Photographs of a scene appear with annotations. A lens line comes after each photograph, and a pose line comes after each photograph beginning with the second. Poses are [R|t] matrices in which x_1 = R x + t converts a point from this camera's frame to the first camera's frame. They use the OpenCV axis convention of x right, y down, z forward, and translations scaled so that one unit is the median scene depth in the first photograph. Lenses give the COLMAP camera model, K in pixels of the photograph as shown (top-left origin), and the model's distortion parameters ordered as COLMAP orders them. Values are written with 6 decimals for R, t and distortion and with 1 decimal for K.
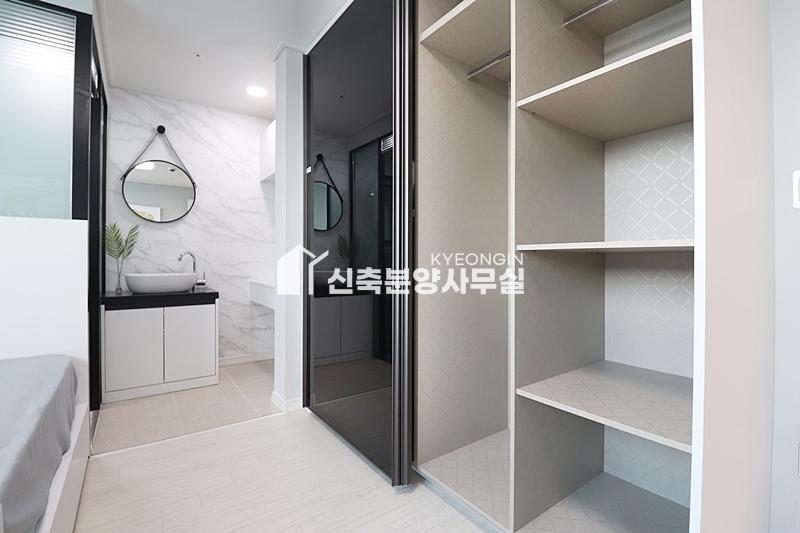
lens RADIAL K [[380.1, 0, 416.9], [0, 380.1, 257.9], [0, 0, 1]] dist [-0.009071, -0.007903]
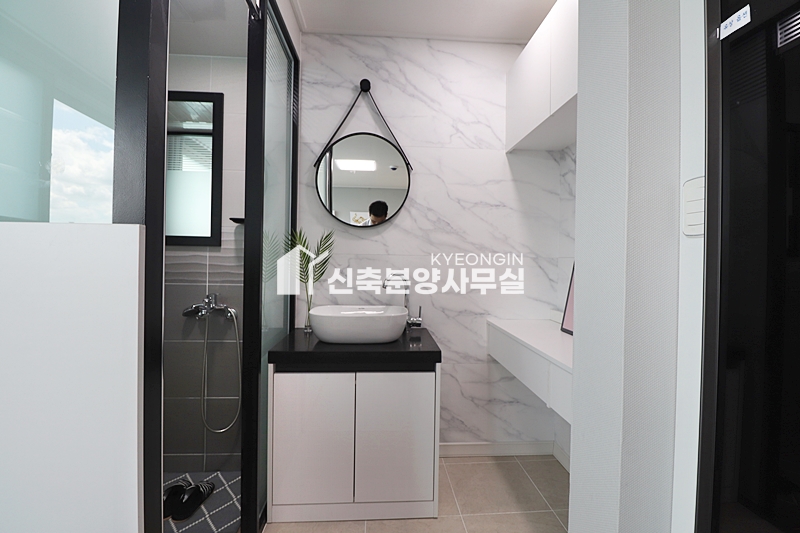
lens RADIAL K [[380.1, 0, 402.8], [0, 380.1, 262.2], [0, 0, 1]] dist [-0.009071, -0.007903]
pose [[0.835878, 0.017454, -0.548638, -0.242902], [-0.012486, 0.999840, 0.012786, -0.040114], [0.548773, -0.003837, 0.835962, 0.459129]]
